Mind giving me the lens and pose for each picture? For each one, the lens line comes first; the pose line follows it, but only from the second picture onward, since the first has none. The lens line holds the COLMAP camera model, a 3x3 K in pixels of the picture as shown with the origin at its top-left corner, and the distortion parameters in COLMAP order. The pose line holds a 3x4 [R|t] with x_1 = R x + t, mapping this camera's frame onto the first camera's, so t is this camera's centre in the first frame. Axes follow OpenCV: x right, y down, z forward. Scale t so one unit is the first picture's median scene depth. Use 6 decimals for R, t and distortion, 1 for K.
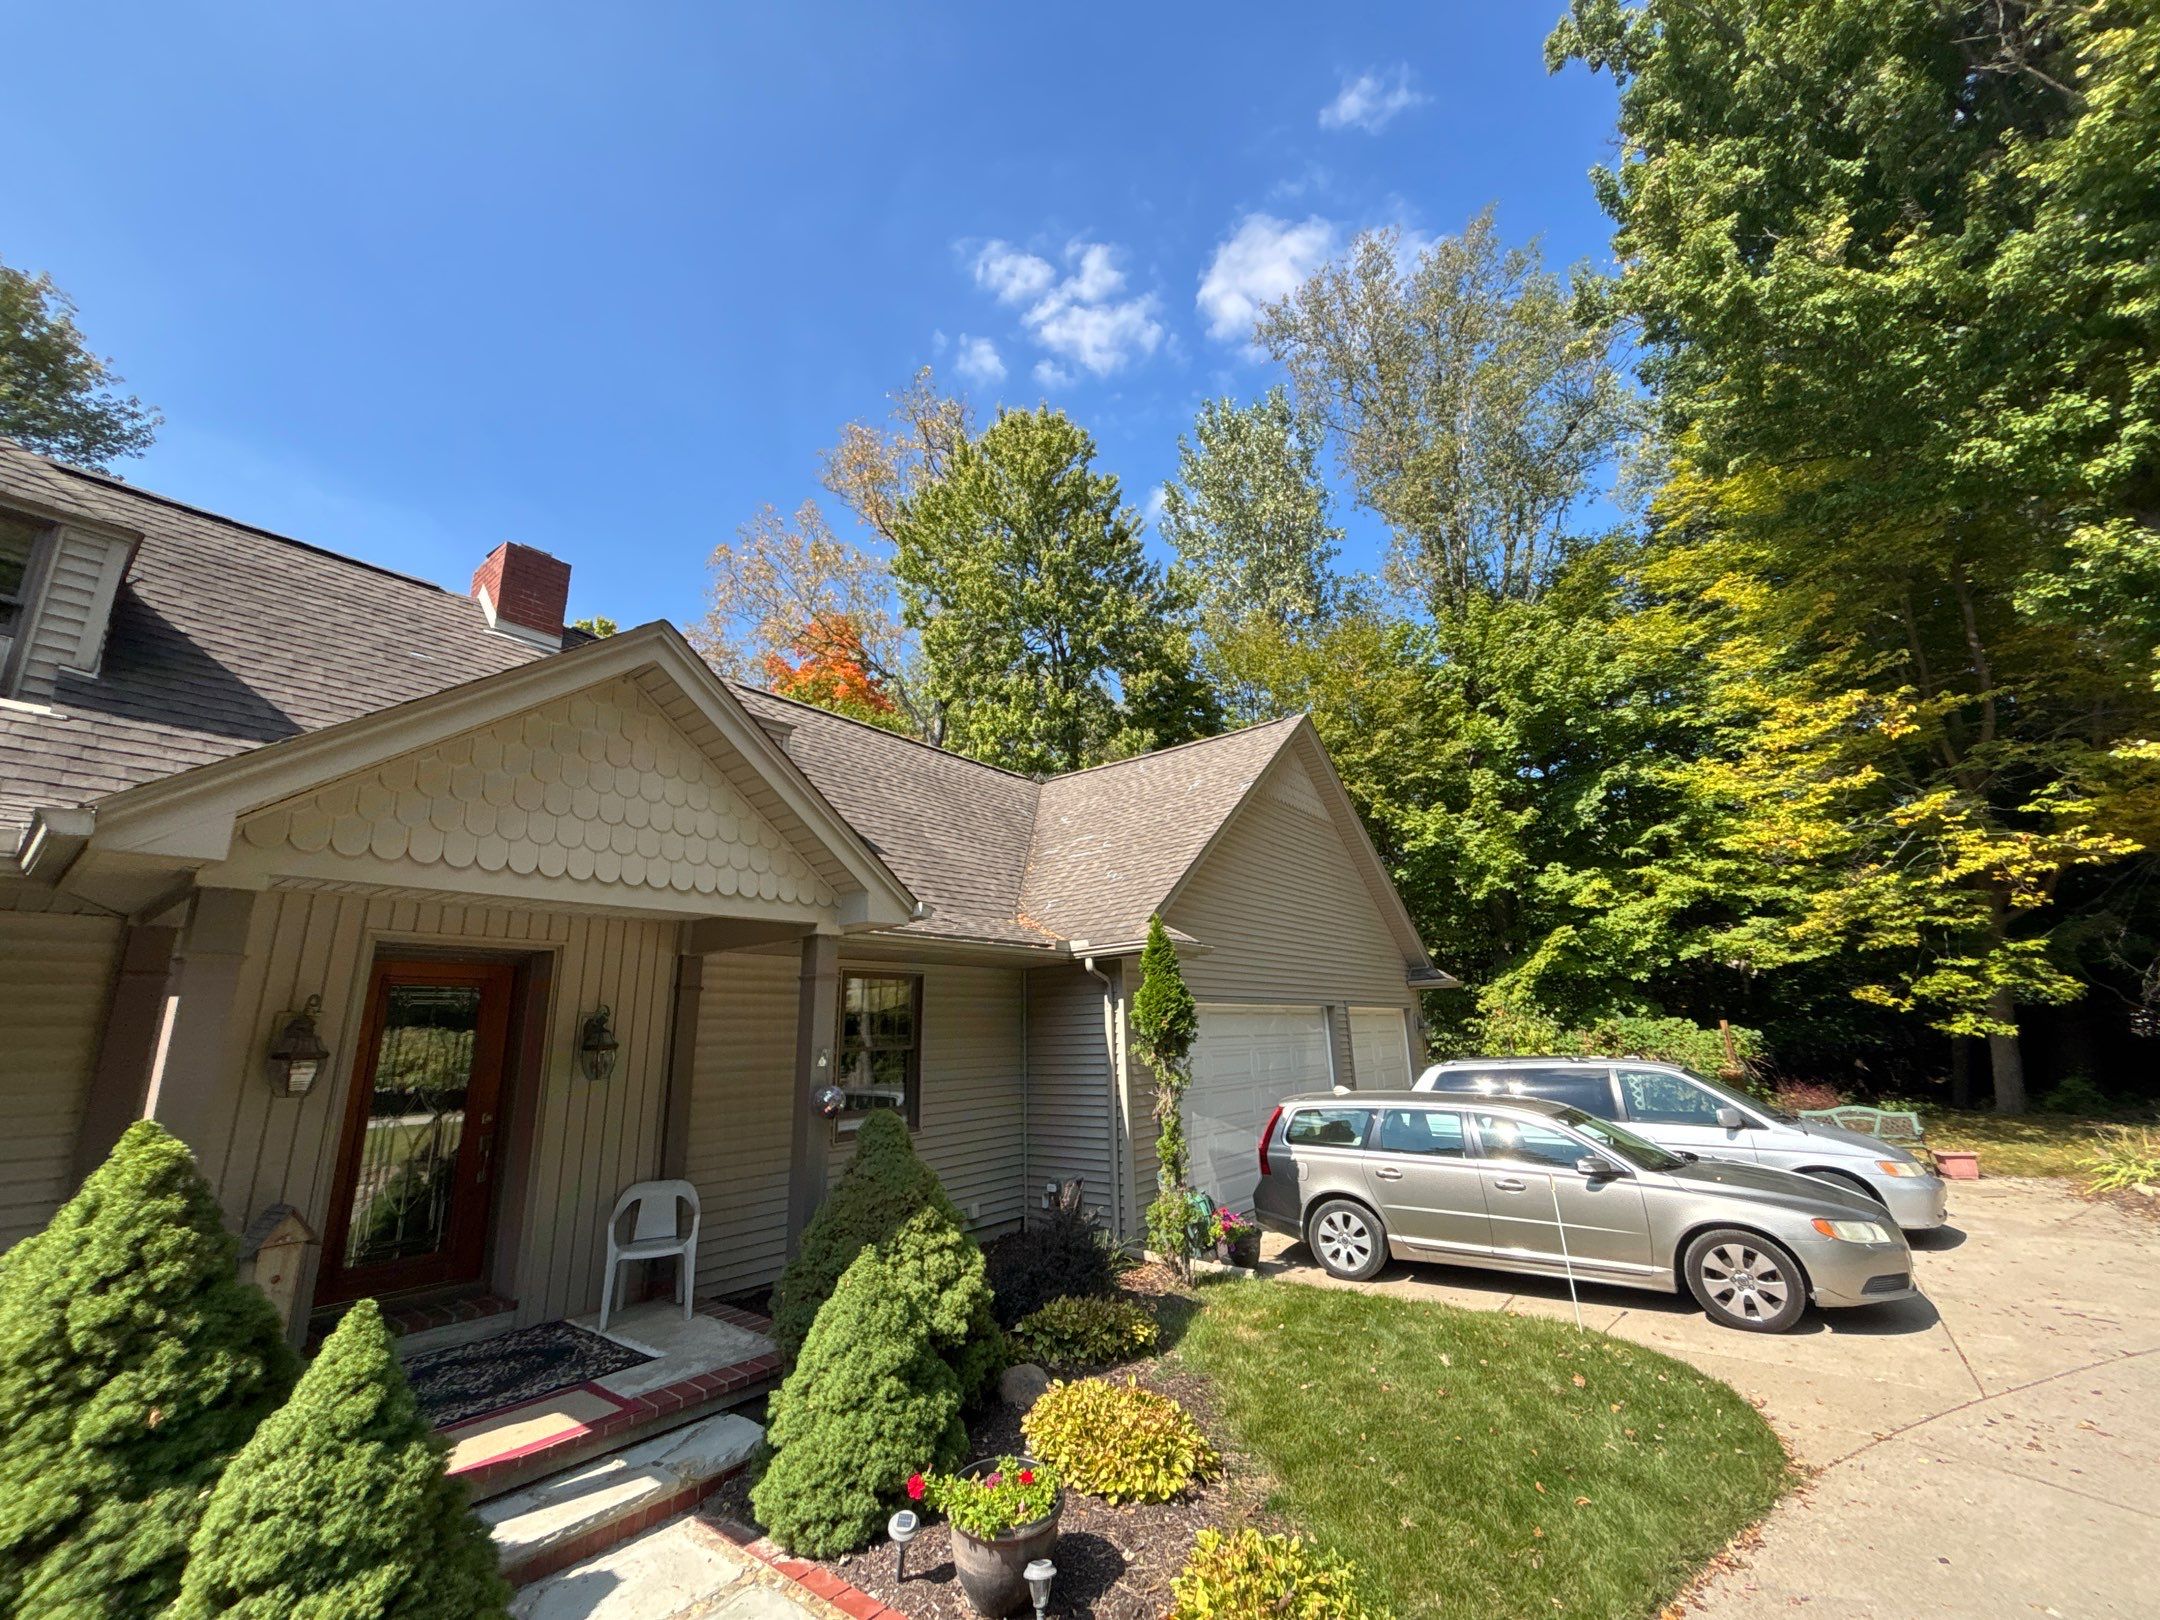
lens RADIAL K [[868.2, 0, 1079.2], [0, 868.2, 805.2], [0, 0, 1]] dist [-0.005741, -0.001391]
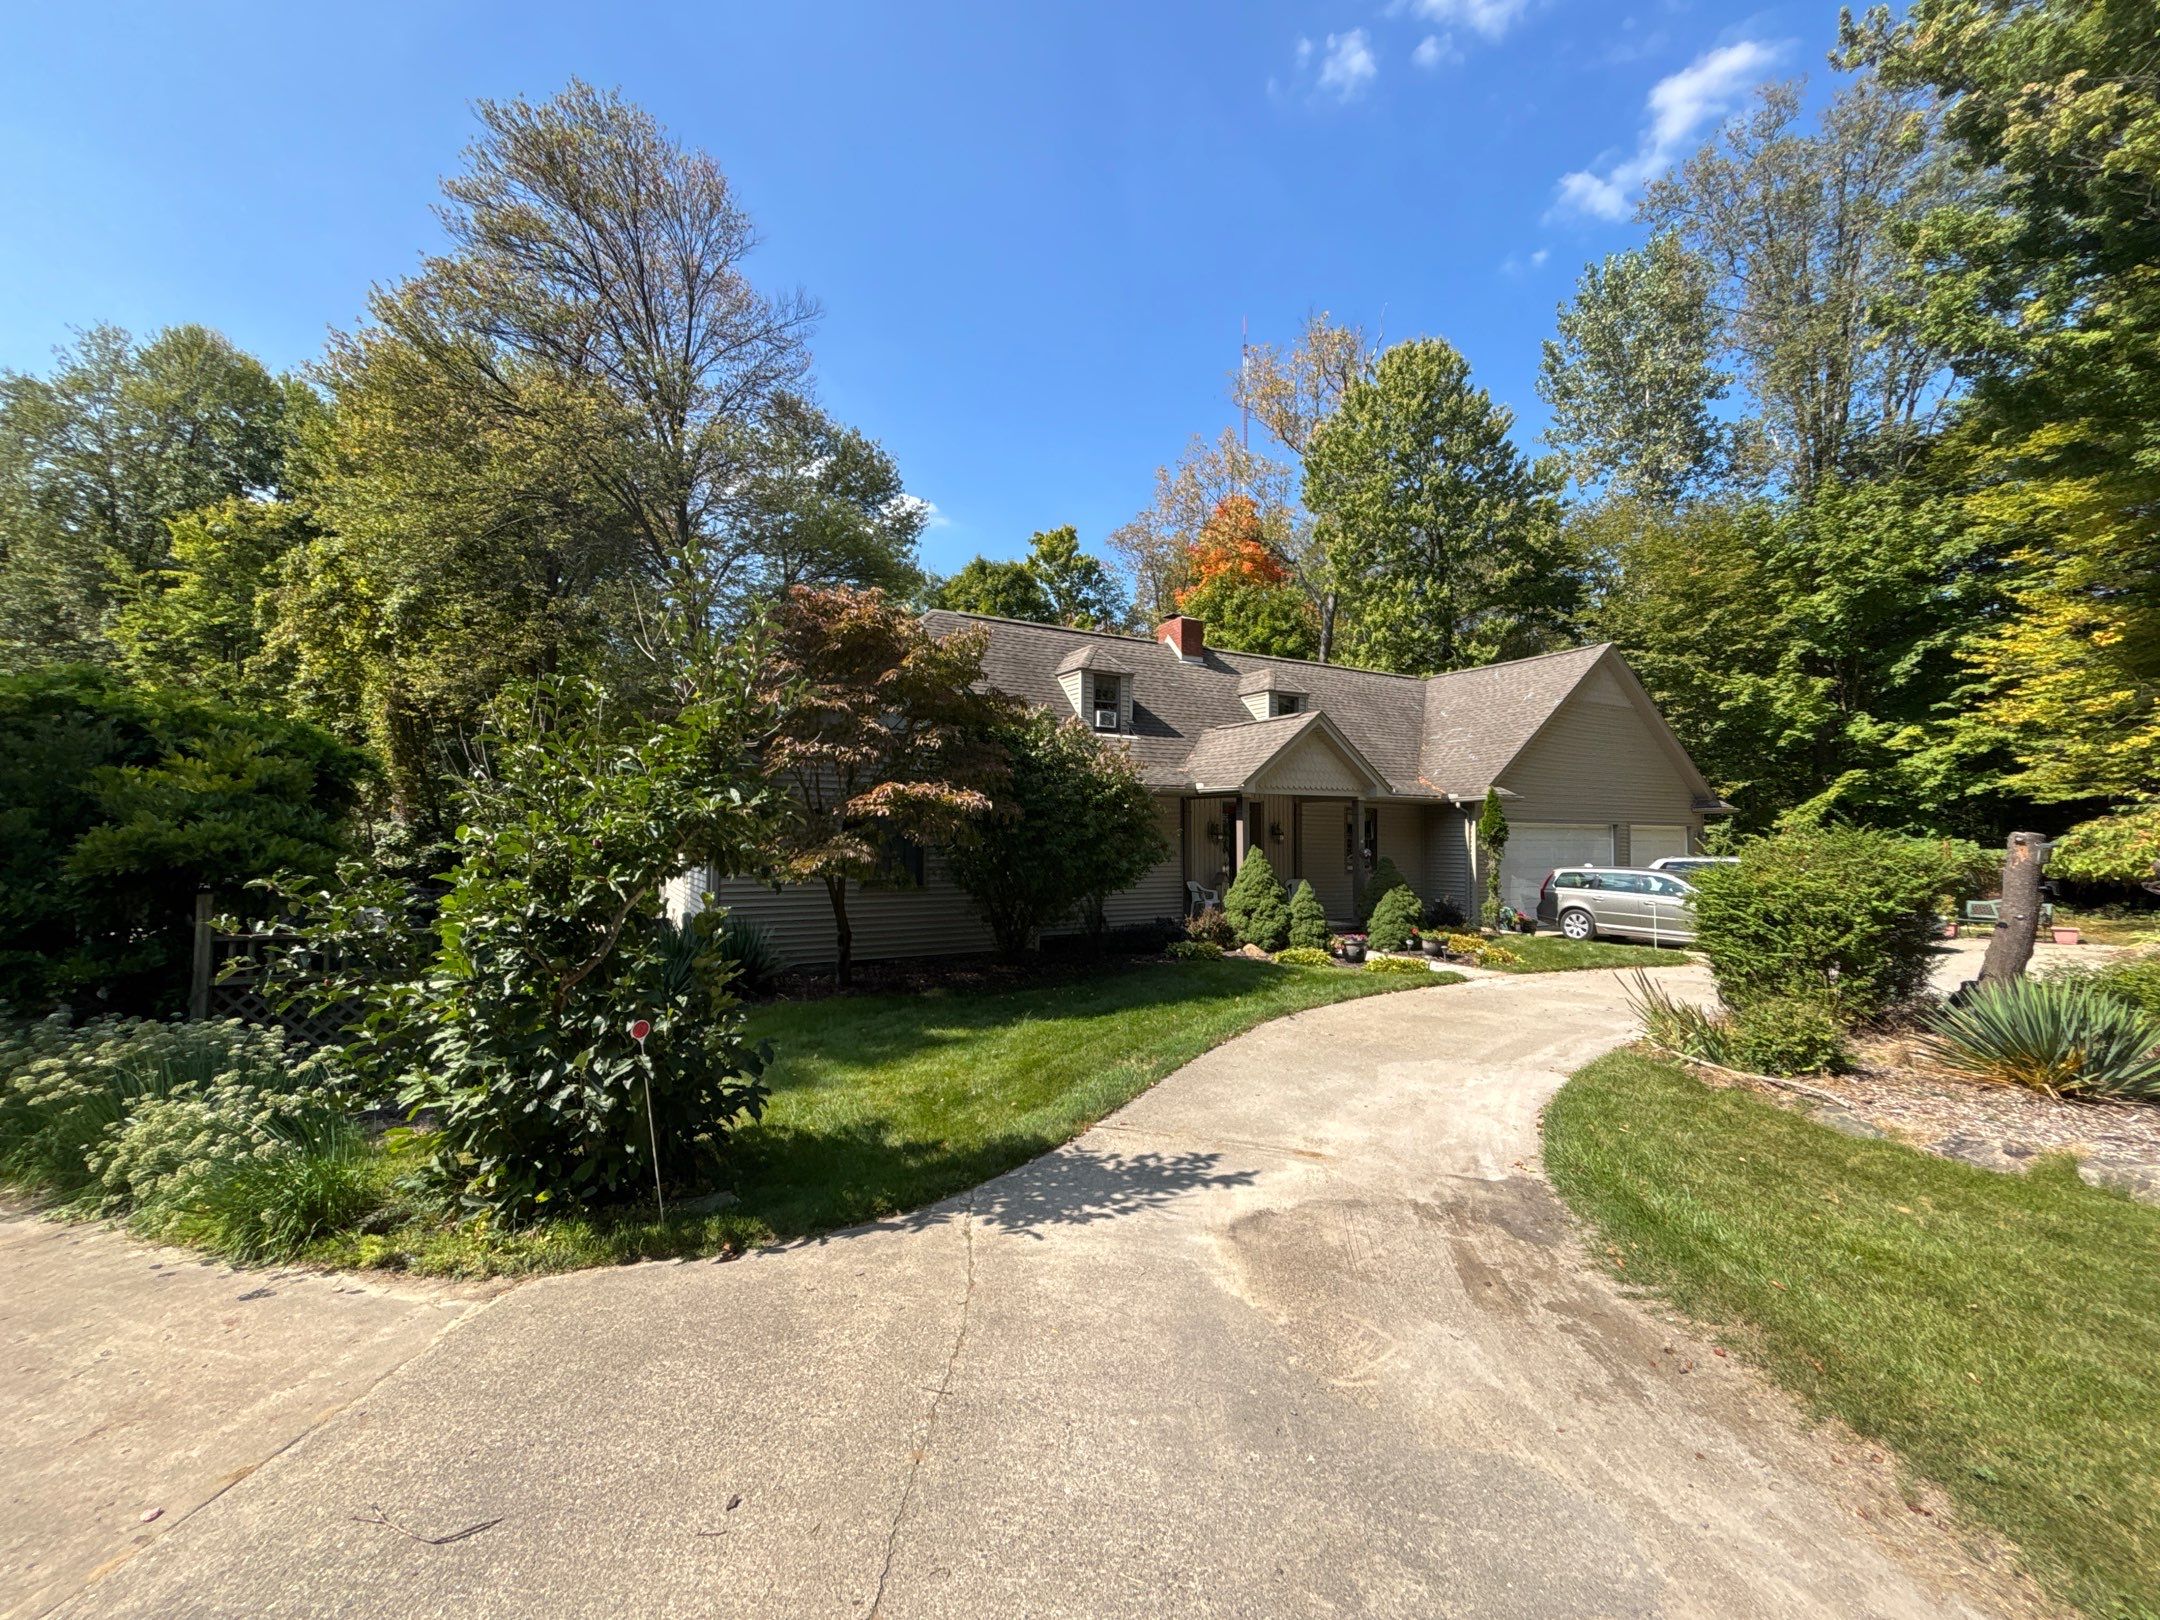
lens RADIAL K [[868.2, 0, 1076.6], [0, 868.2, 818.6], [0, 0, 1]] dist [-0.005741, -0.001391]
pose [[0.922165, 0.021569, -0.386195, -0.029107], [0.070860, 0.972126, 0.223493, -0.330208], [0.380251, -0.233463, 0.894932, -1.292221]]
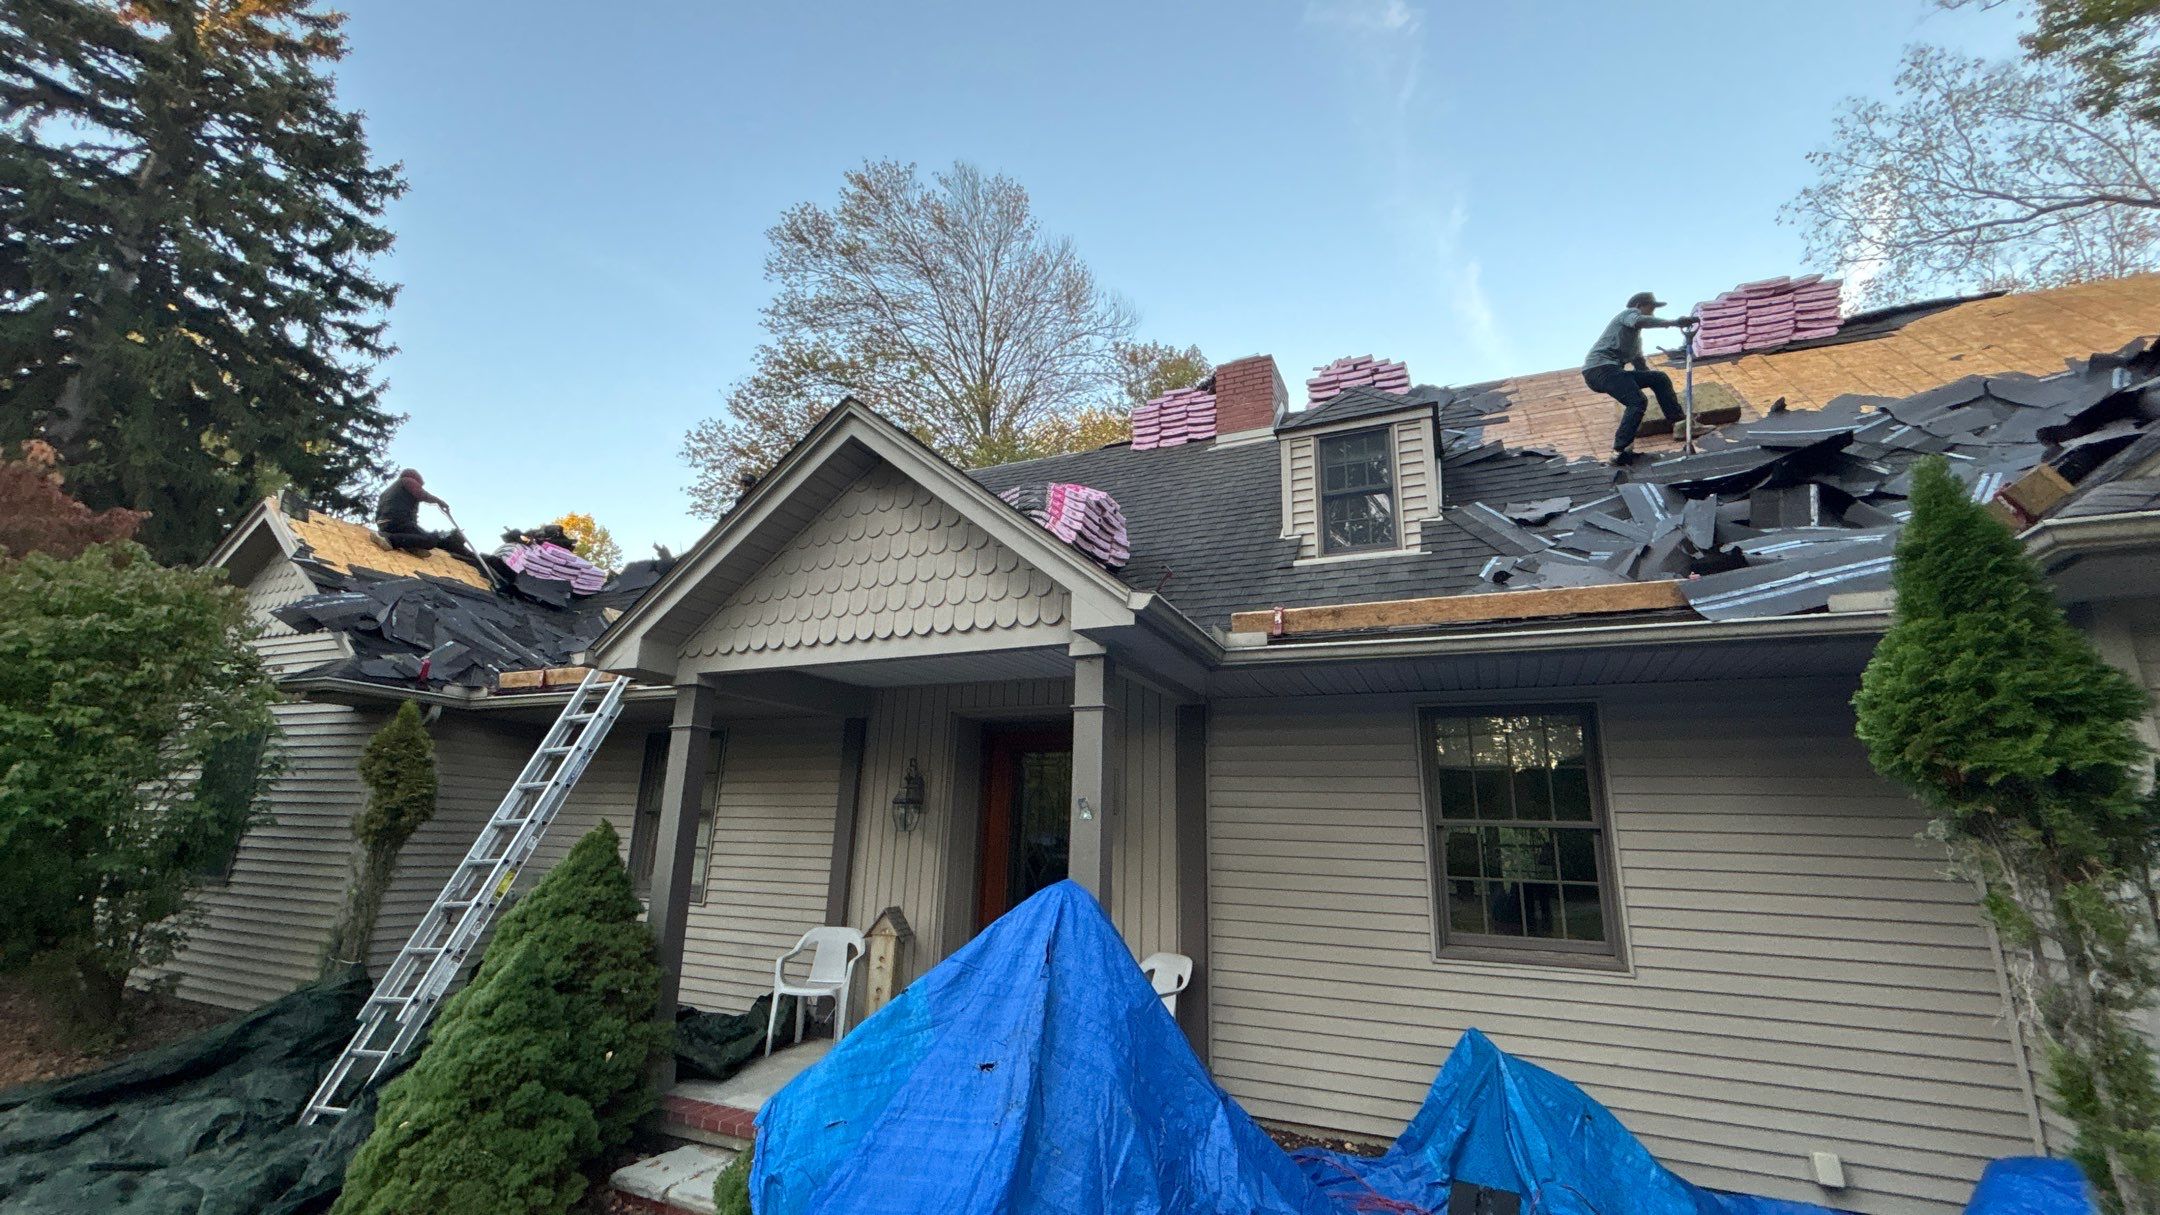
lens RADIAL K [[875.4, 0, 1077.6], [0, 875.4, 607.0], [0, 0, 1]] dist [0.007384, -0.001811]
pose [[0.230020, -0.223402, -0.947197, 0.304419], [0.210513, 0.961673, -0.175695, 0.157116], [0.950145, -0.158983, 0.268233, 0.497850]]
